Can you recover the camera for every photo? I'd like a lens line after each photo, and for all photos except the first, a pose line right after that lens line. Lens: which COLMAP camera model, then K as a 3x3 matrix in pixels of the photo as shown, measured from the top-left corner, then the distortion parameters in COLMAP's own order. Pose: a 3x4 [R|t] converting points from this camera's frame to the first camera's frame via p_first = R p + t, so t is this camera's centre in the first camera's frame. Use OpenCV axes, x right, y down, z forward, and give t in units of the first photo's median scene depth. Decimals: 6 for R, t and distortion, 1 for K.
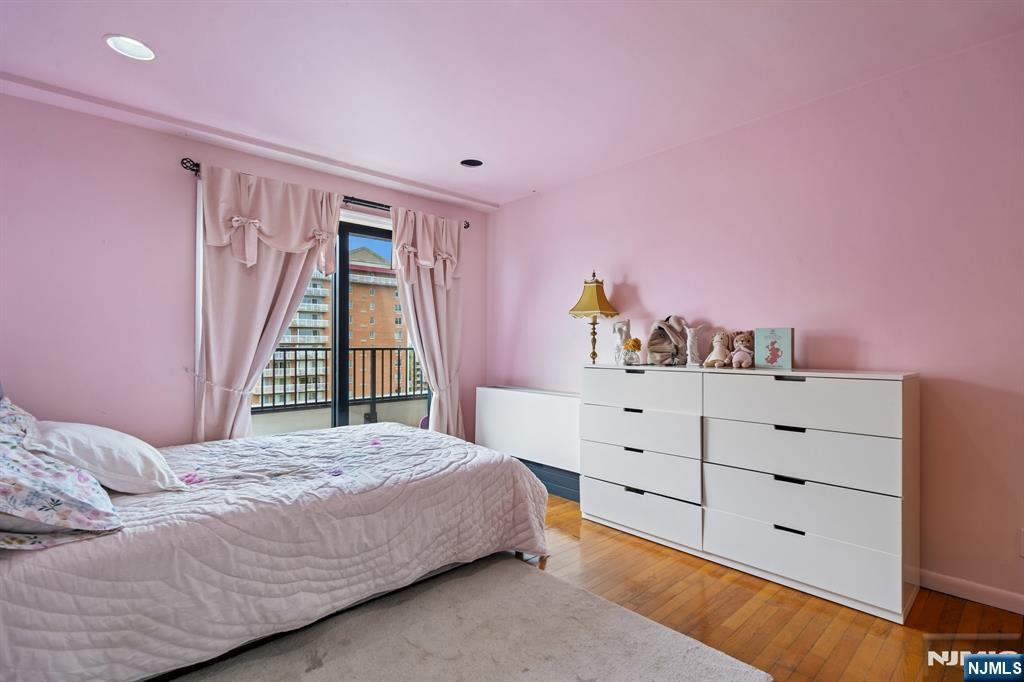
lens RADIAL K [[480.2, 0, 504.3], [0, 480.2, 347.5], [0, 0, 1]] dist [-0.003091, -0.002518]
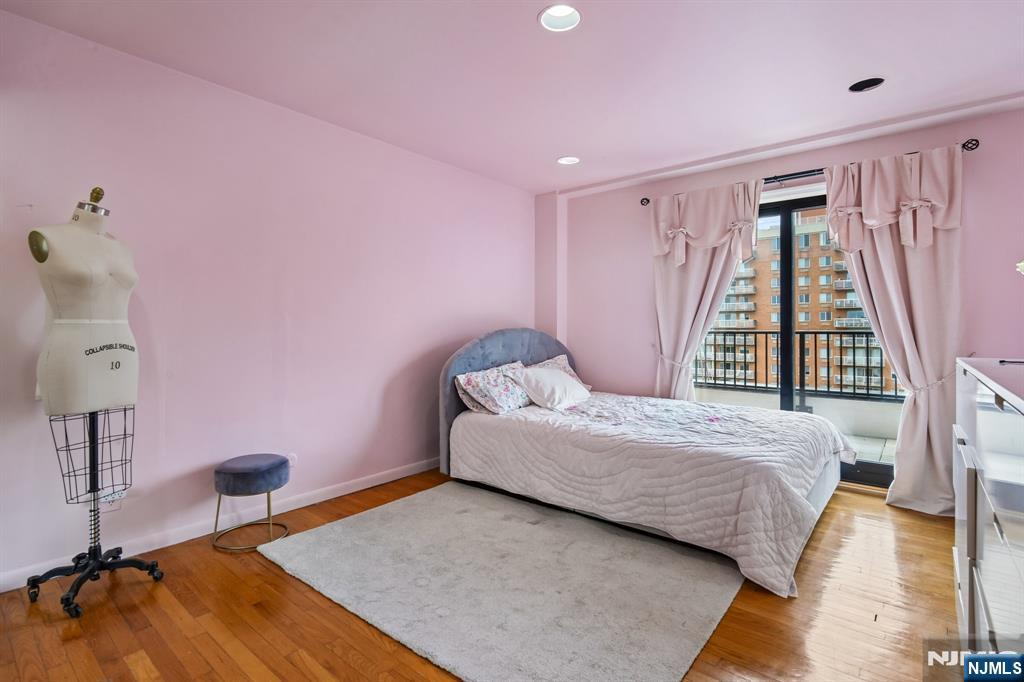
lens RADIAL K [[480.2, 0, 506.3], [0, 480.2, 332.7], [0, 0, 1]] dist [-0.003091, -0.002518]
pose [[0.129794, 0.004108, -0.991533, 0.667453], [-0.004778, 0.999982, 0.003518, 0.005515], [0.991530, 0.004281, 0.129811, 0.381639]]
